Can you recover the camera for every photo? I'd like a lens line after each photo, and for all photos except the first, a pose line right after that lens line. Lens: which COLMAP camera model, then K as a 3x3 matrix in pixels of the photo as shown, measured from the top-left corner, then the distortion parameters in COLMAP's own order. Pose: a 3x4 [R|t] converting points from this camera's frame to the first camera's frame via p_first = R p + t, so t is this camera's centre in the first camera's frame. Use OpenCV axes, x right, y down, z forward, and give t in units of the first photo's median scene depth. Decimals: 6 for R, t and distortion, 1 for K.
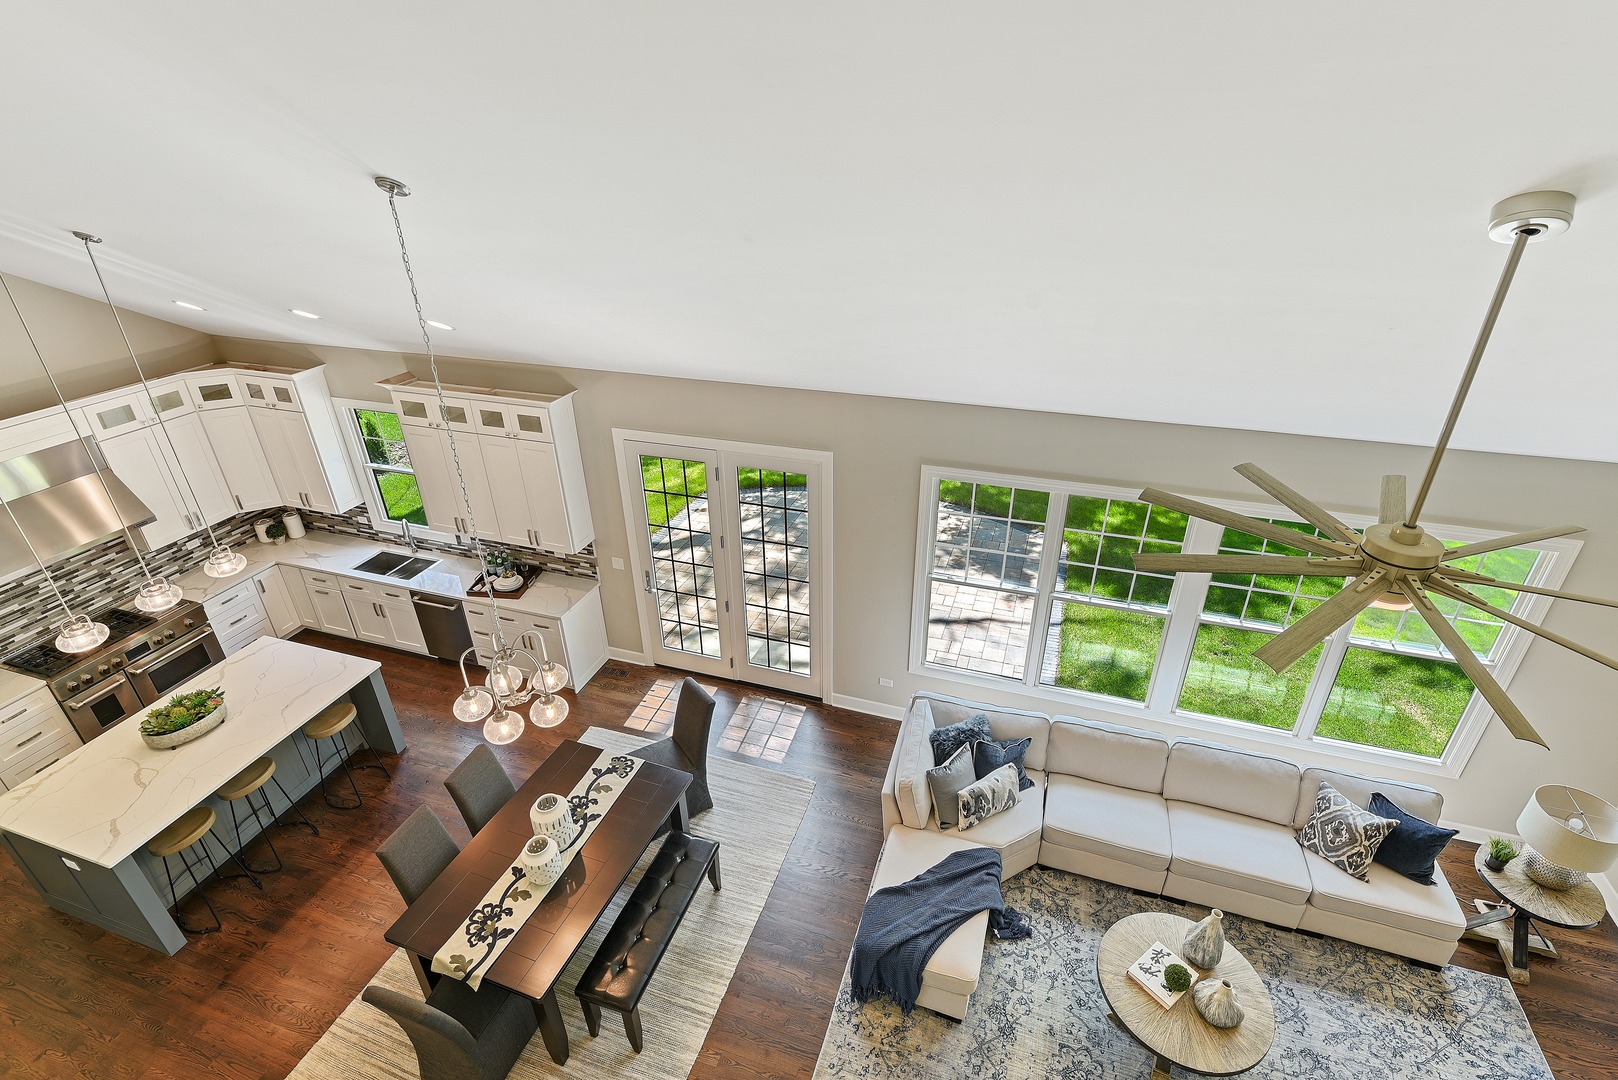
lens RADIAL K [[761.2, 0, 814.2], [0, 761.2, 548.4], [0, 0, 1]] dist [0.002963, -0.000272]
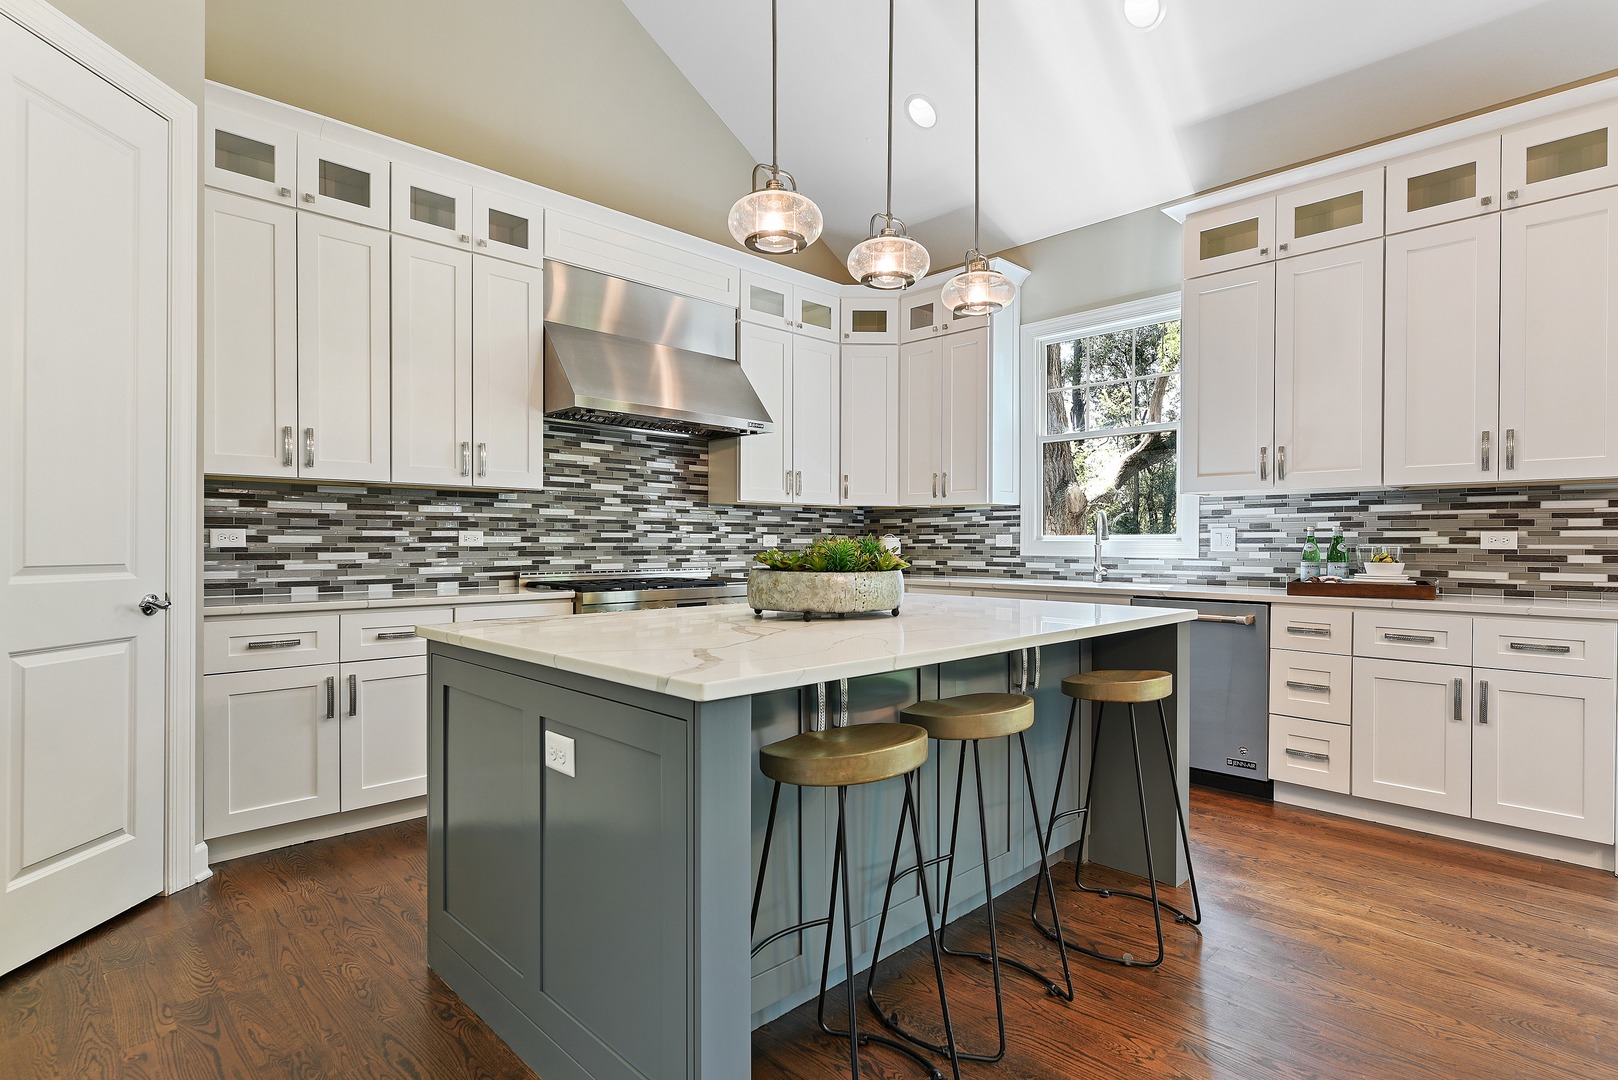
lens RADIAL K [[817.4, 0, 820.6], [0, 817.4, 547.1], [0, 0, 1]] dist [0.006160, 0.001199]
pose [[0.892191, 0.013757, -0.451449, -0.500203], [-0.225939, 0.879077, -0.419731, 0.317222], [0.391085, 0.476480, 0.787413, 0.506611]]
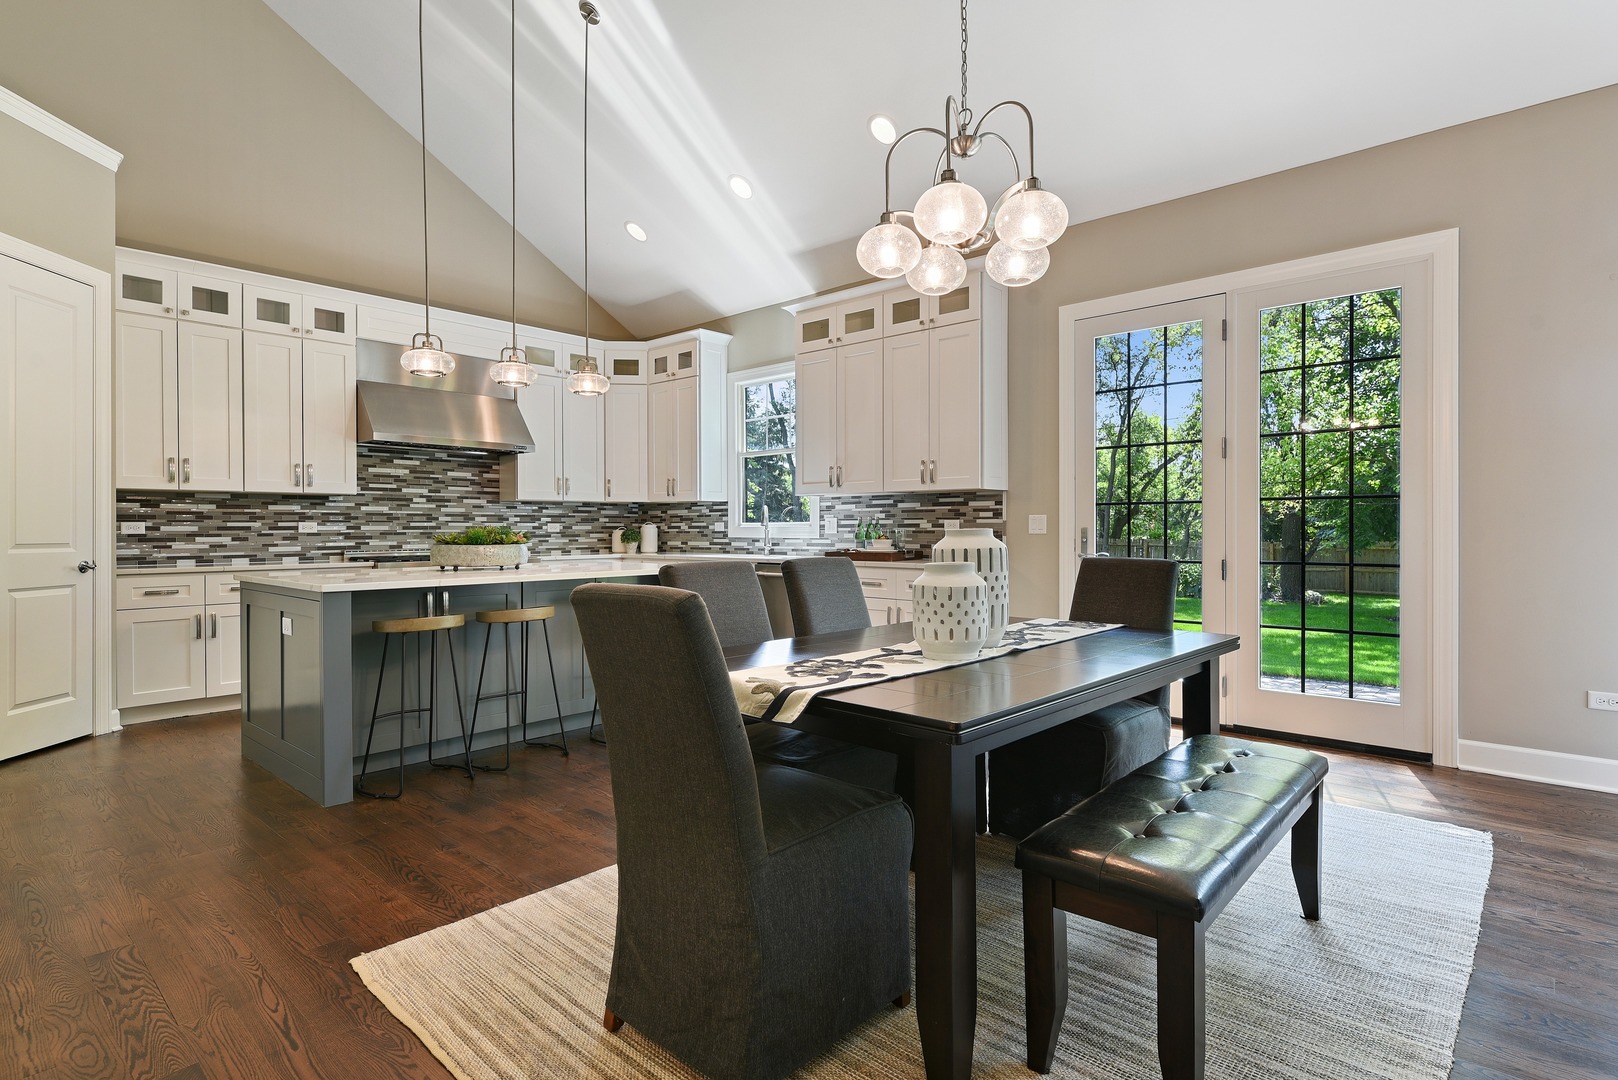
lens RADIAL K [[817.4, 0, 818.5], [0, 817.4, 533.1], [0, 0, 1]] dist [0.006160, 0.001199]
pose [[0.917979, 0.008827, -0.396532, -0.153430], [-0.195079, 0.880518, -0.432010, 0.395403], [0.345340, 0.473930, 0.810019, 0.356990]]
